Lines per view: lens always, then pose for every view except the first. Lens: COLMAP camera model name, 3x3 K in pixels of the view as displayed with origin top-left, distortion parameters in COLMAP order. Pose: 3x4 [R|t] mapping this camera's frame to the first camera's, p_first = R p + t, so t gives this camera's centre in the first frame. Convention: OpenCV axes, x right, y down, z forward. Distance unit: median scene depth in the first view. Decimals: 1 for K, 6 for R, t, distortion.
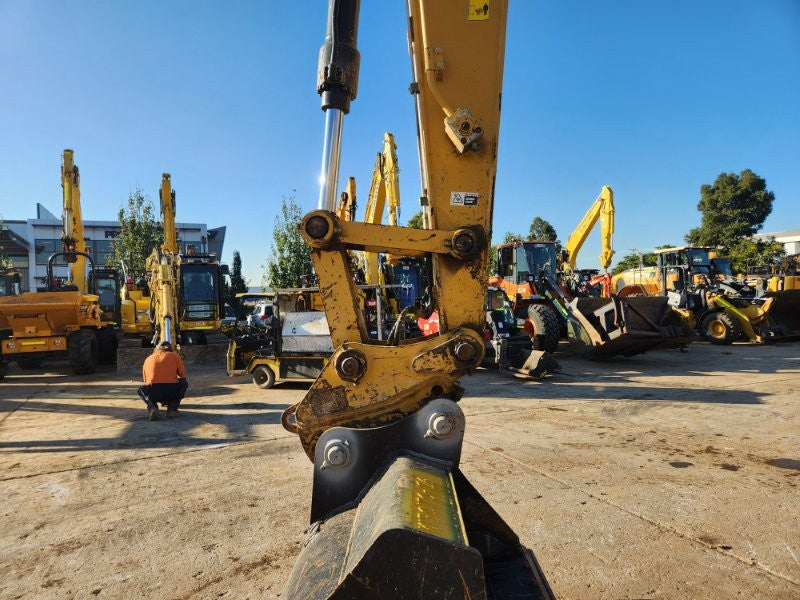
lens RADIAL K [[532.2, 0, 387.6], [0, 532.2, 305.6], [0, 0, 1]] dist [0.066805, -0.057152]
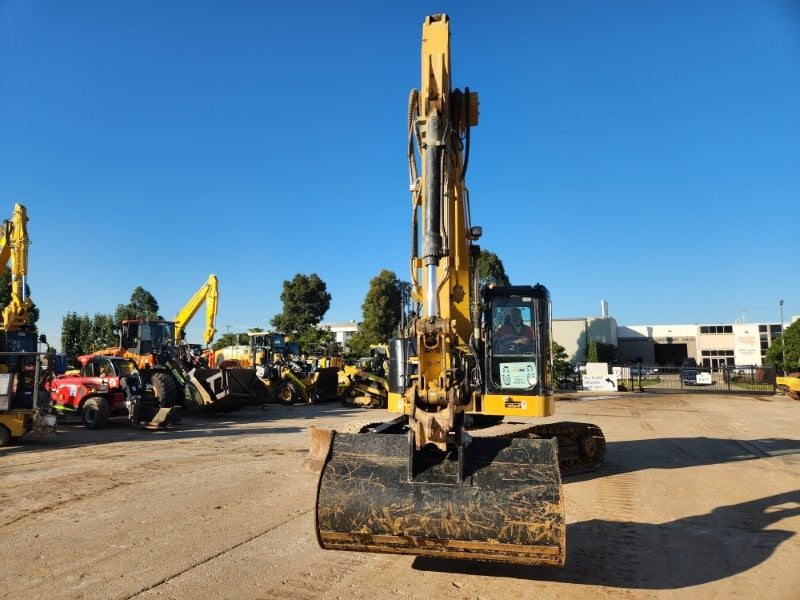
lens RADIAL K [[536.3, 0, 385.0], [0, 536.3, 307.7], [0, 0, 1]] dist [0.078031, -0.069198]
pose [[0.754433, 0.104473, 0.648009, -0.119487], [-0.020294, 0.990492, -0.136062, 0.006470], [-0.656063, 0.089499, 0.749381, -0.221869]]
